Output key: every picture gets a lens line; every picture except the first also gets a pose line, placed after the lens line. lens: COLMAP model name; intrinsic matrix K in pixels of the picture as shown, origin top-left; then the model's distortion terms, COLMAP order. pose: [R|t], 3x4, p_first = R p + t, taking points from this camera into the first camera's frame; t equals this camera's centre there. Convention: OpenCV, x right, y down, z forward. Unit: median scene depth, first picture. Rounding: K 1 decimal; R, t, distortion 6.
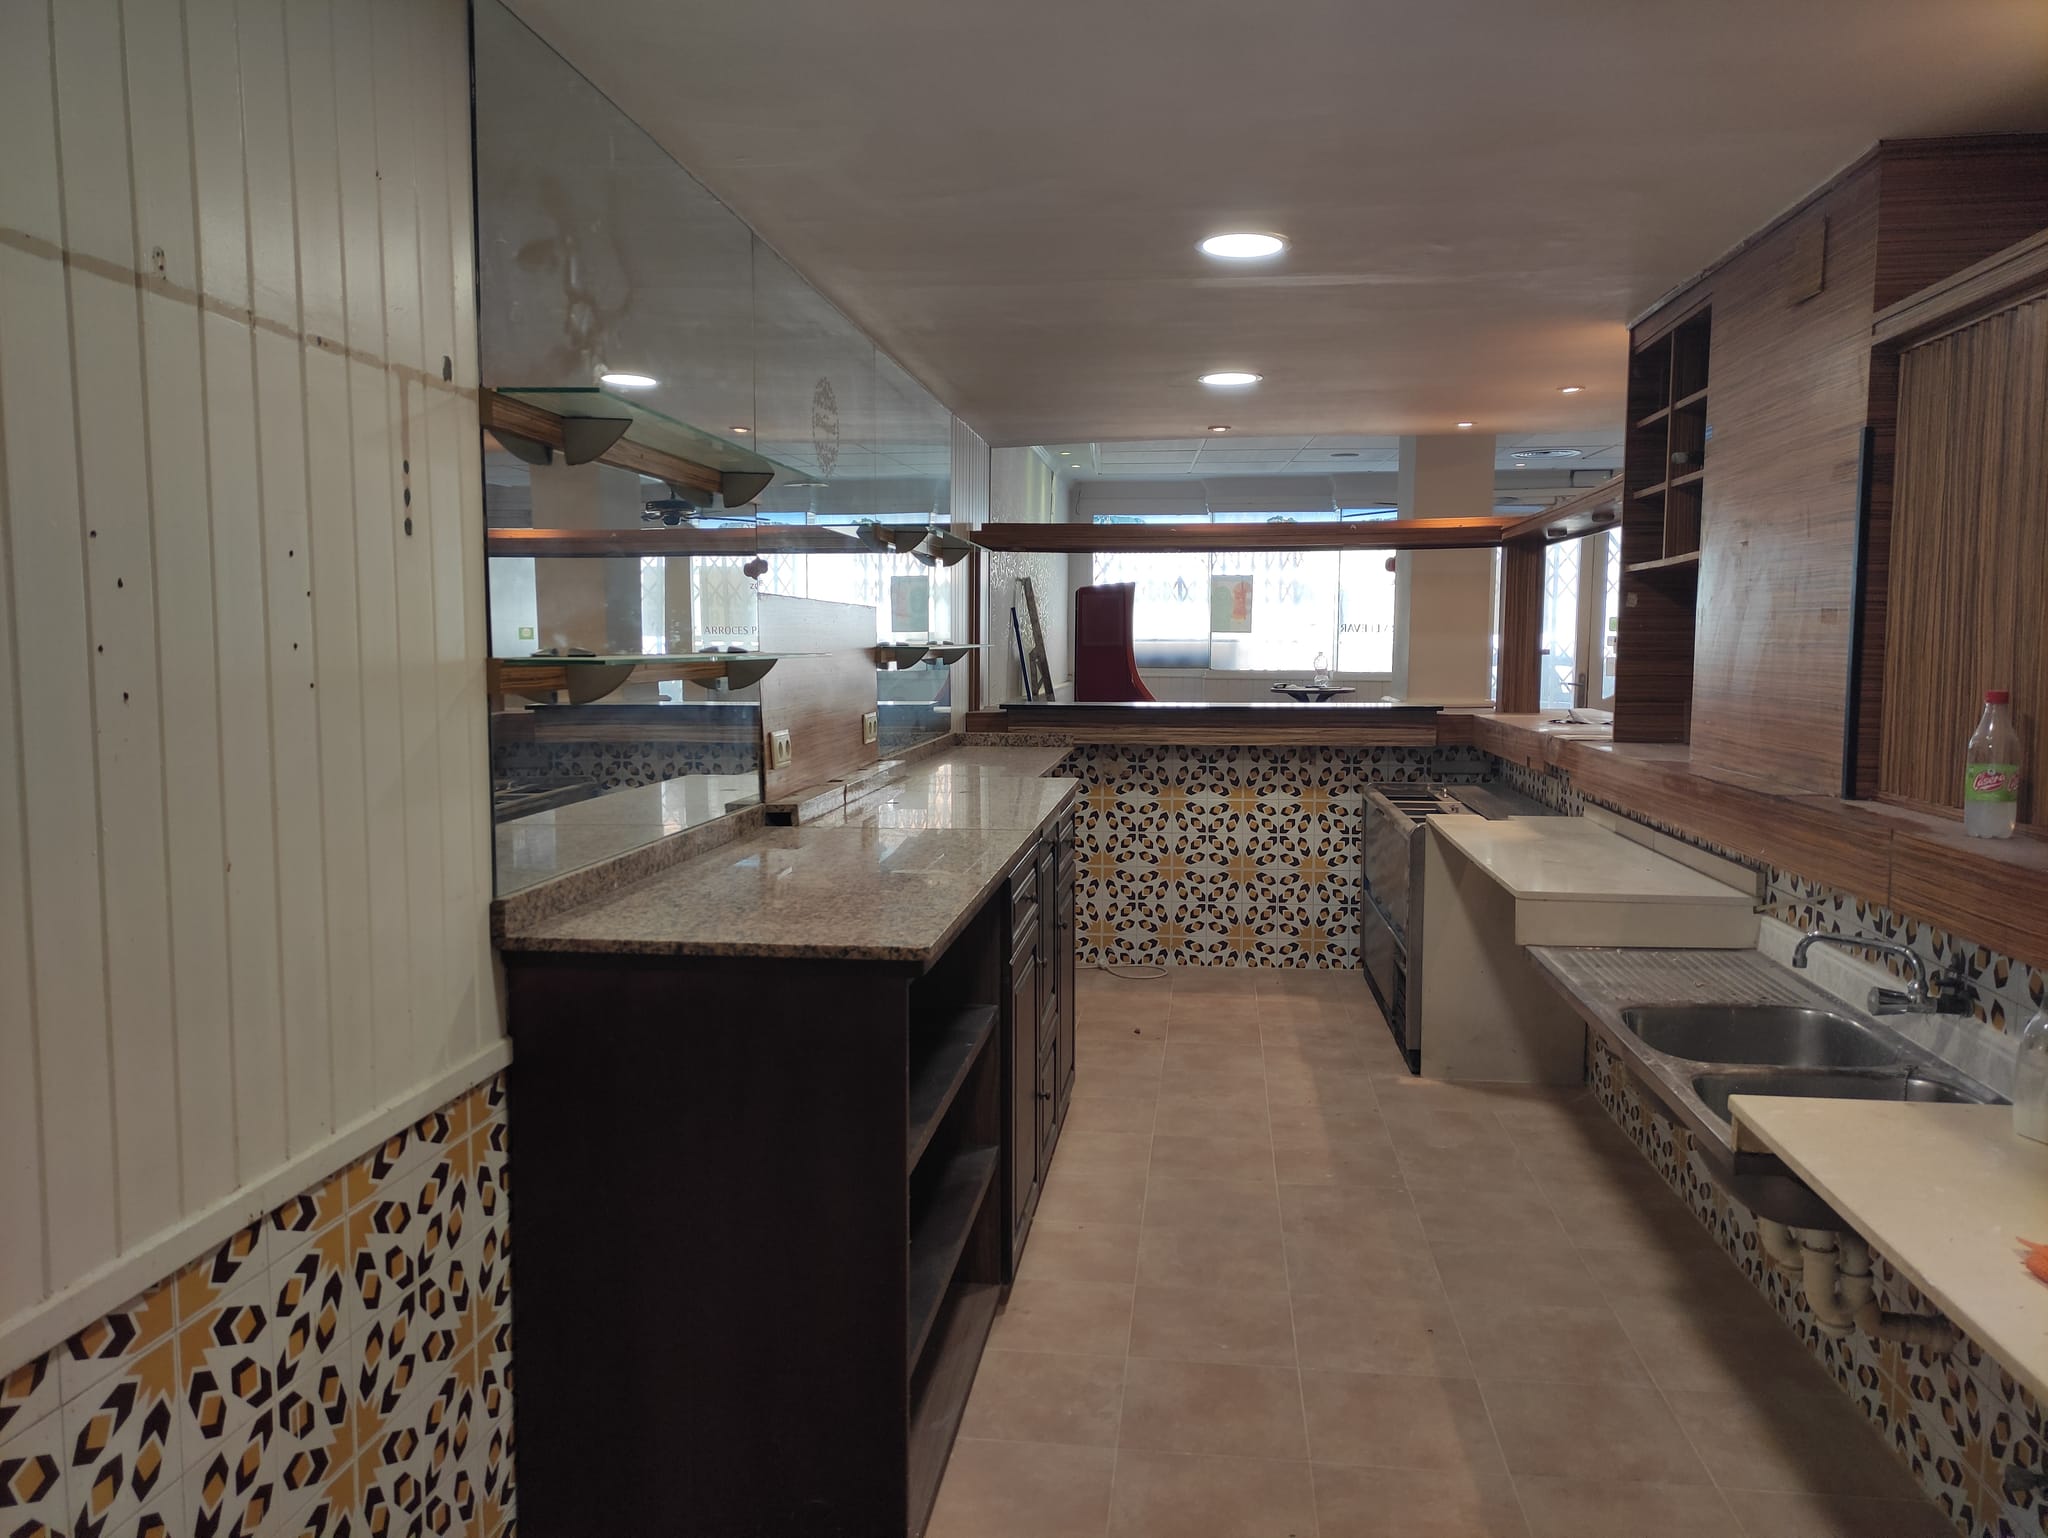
lens RADIAL K [[1482.3, 0, 1020.4], [0, 1482.3, 773.5], [0, 0, 1]] dist [0.053131, 0.003617]
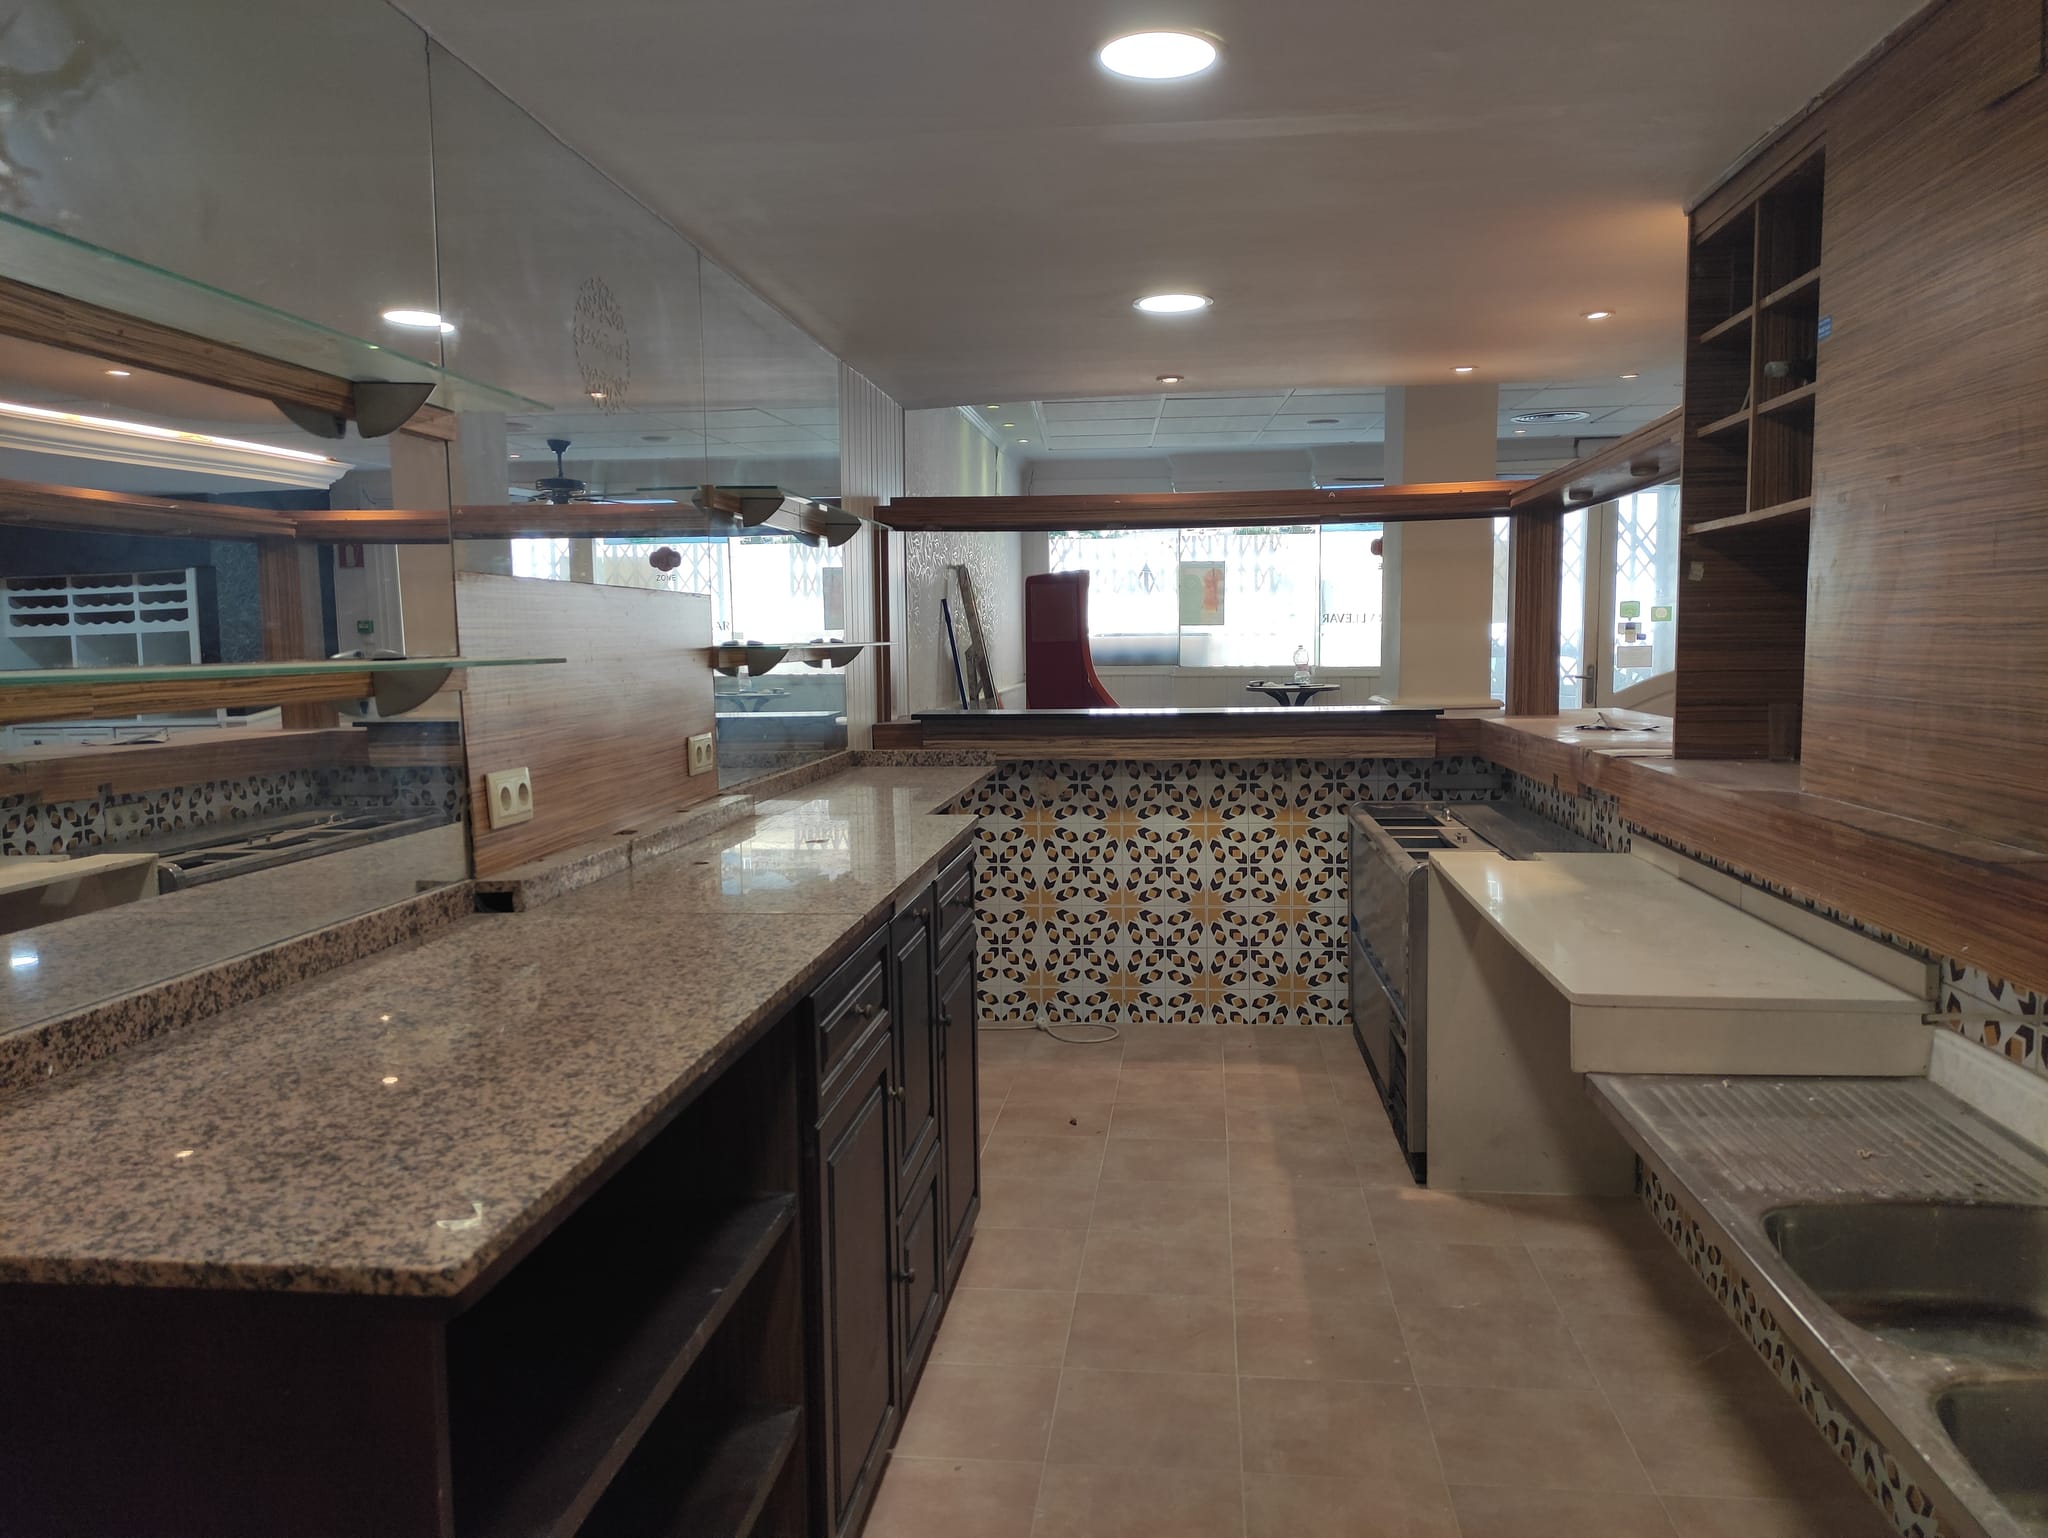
lens RADIAL K [[1527.6, 0, 1026.2], [0, 1527.6, 773.6], [0, 0, 1]] dist [0.046090, -0.010539]
pose [[0.999722, -0.015992, 0.017304, 0.039438], [0.016001, 0.999872, -0.000396, -0.013608], [-0.017295, 0.000673, 0.999850, 0.162924]]
